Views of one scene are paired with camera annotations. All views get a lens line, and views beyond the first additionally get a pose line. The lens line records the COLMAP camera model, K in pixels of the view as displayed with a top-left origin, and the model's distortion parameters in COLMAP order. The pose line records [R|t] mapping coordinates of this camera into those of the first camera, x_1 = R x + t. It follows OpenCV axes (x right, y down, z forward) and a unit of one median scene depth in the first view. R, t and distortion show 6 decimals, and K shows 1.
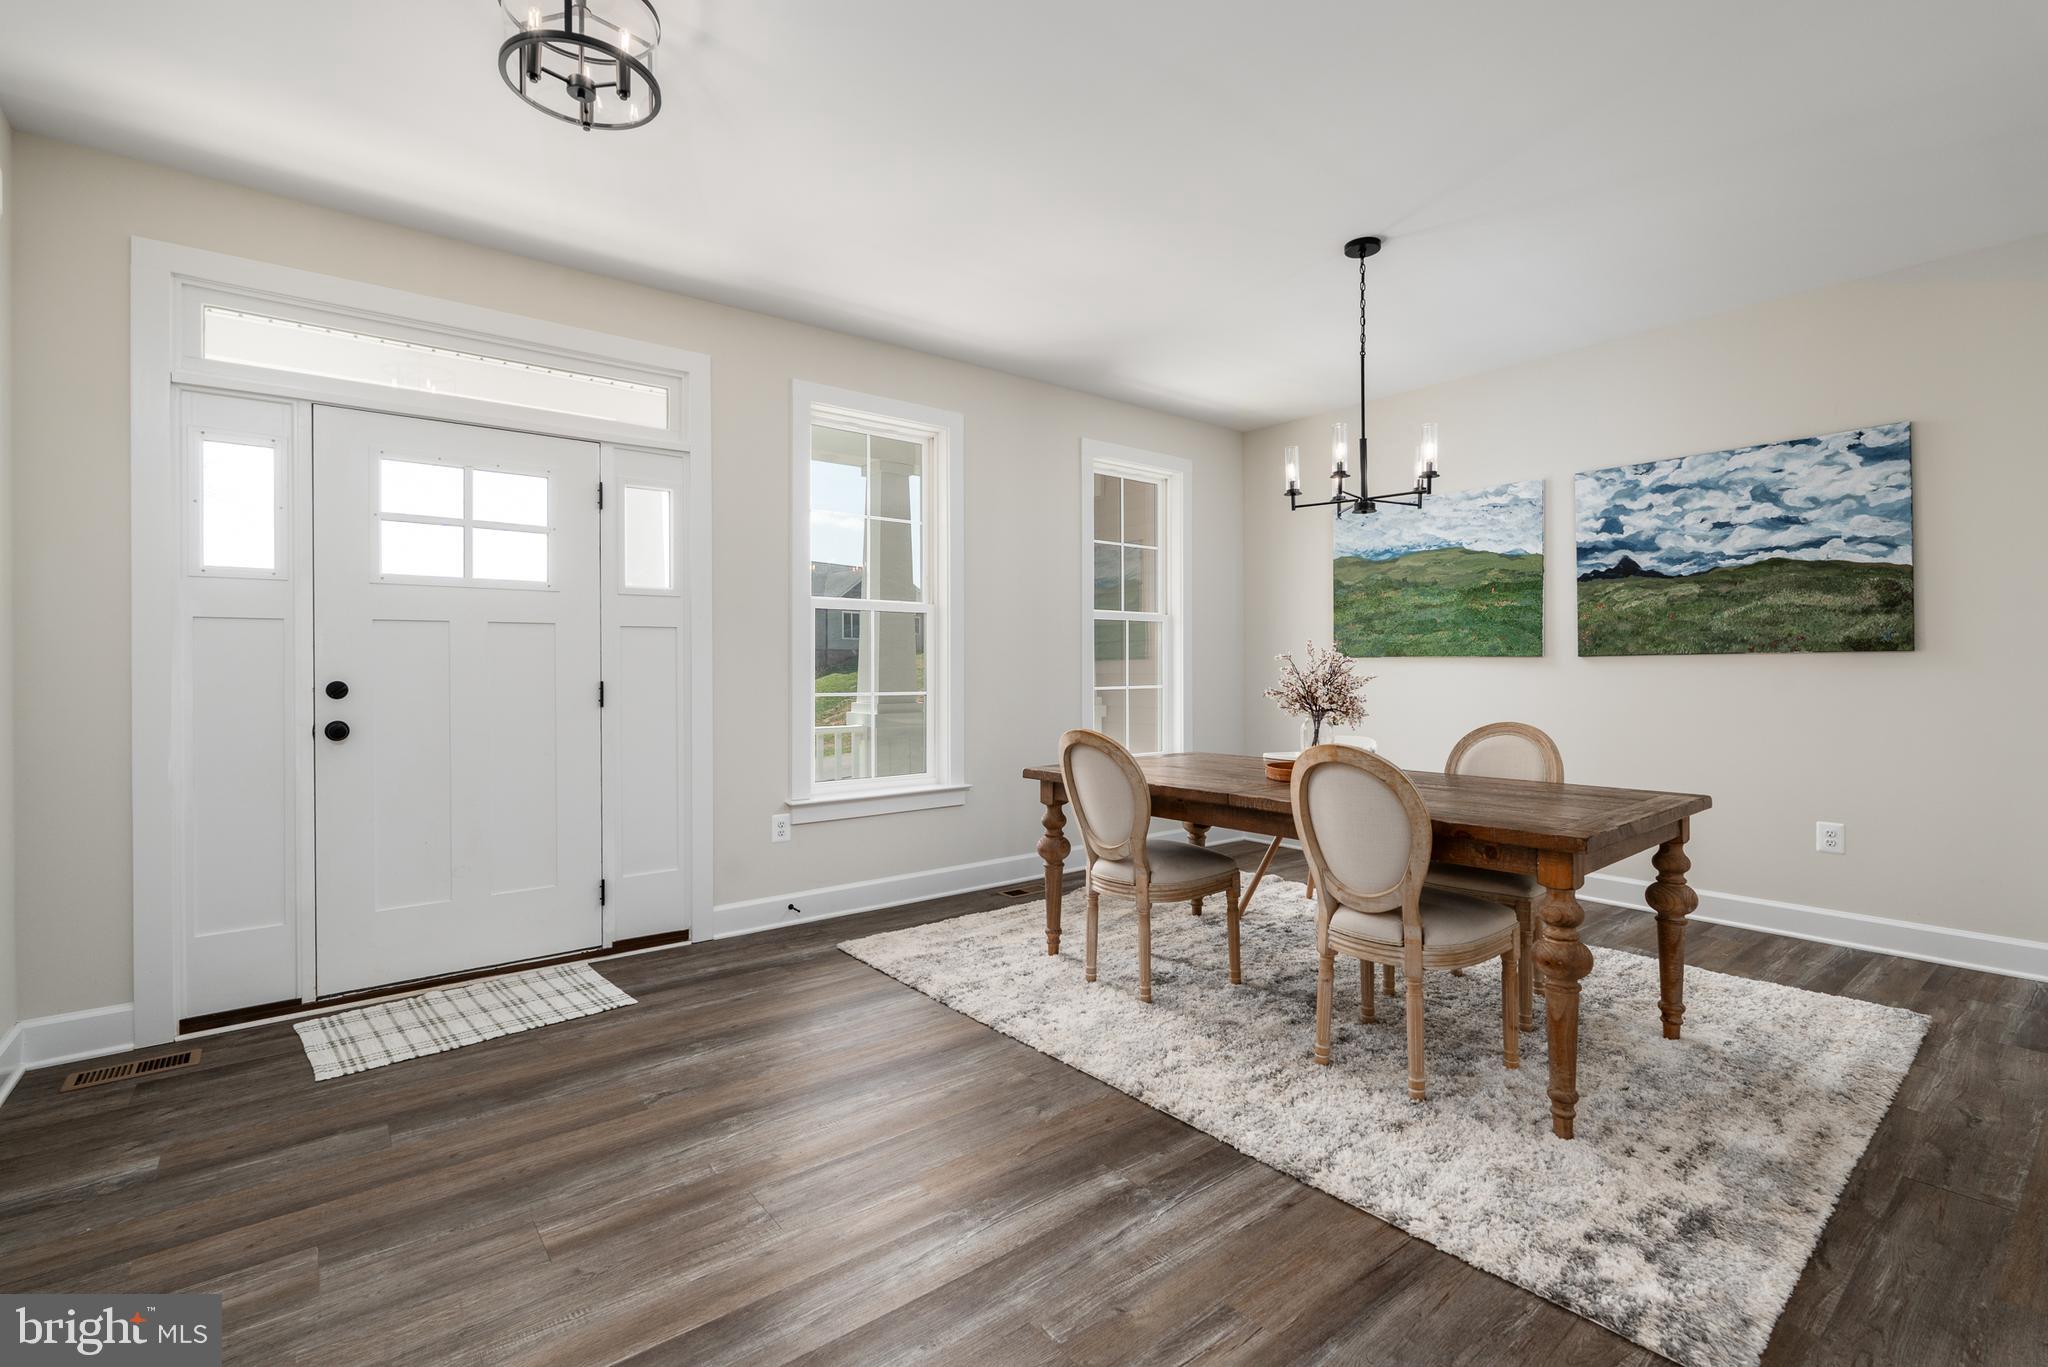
lens RADIAL K [[913.1, 0, 1029.0], [0, 913.1, 670.7], [0, 0, 1]] dist [-0.007571, 0.002209]
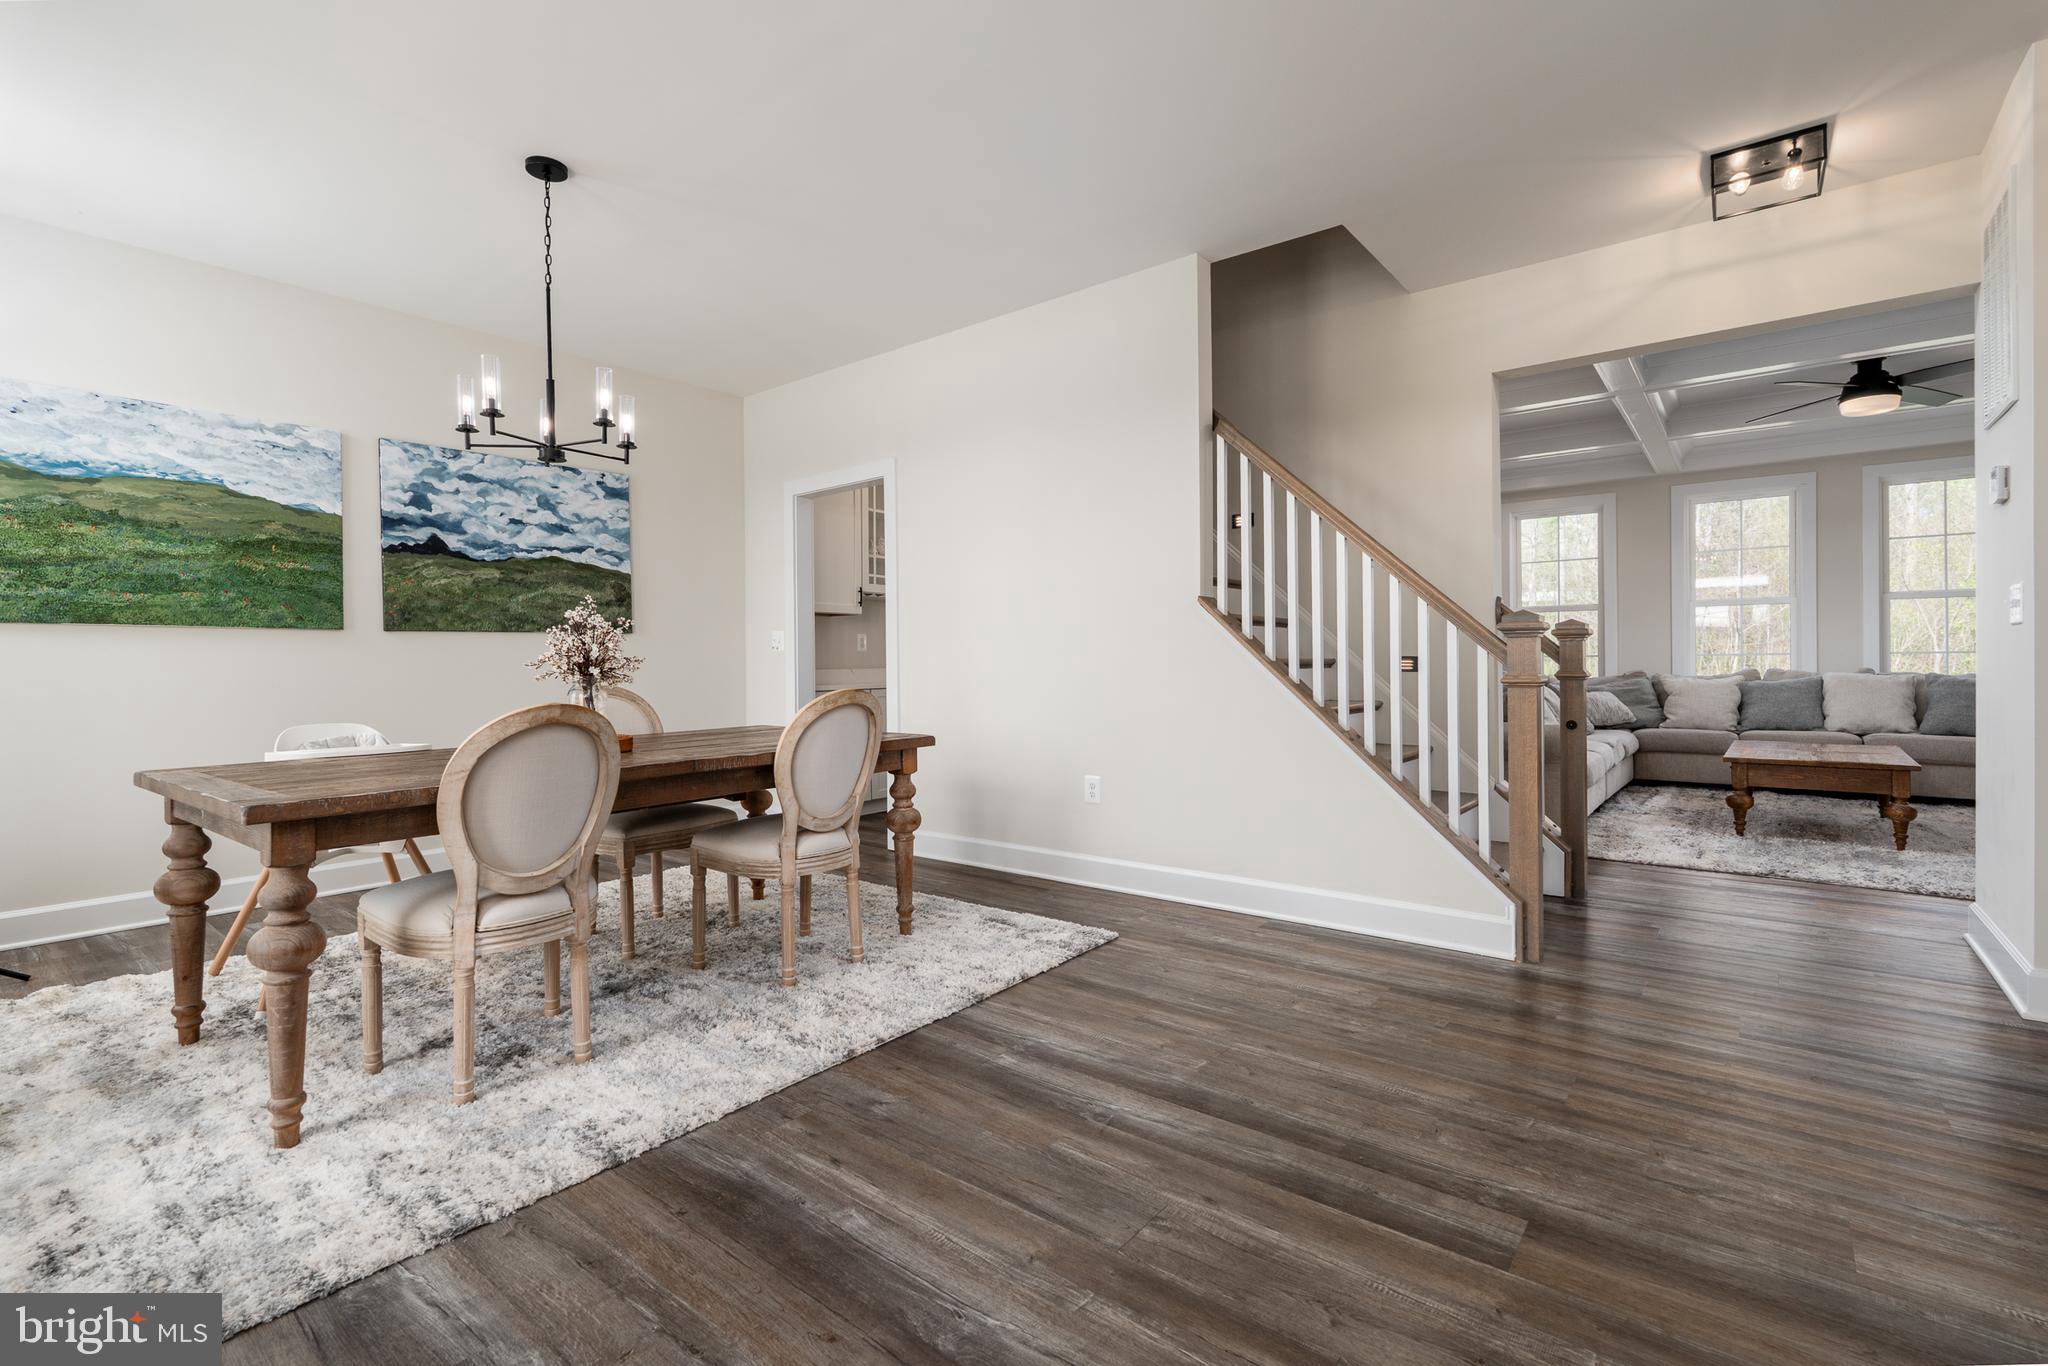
lens RADIAL K [[913.1, 0, 1024.0], [0, 913.1, 673.1], [0, 0, 1]] dist [-0.007571, 0.002209]
pose [[-0.209426, -0.009377, 0.977779, -0.498459], [0.012572, 0.999846, 0.012282, 0.027013], [-0.977744, 0.014864, -0.209276, 0.581847]]
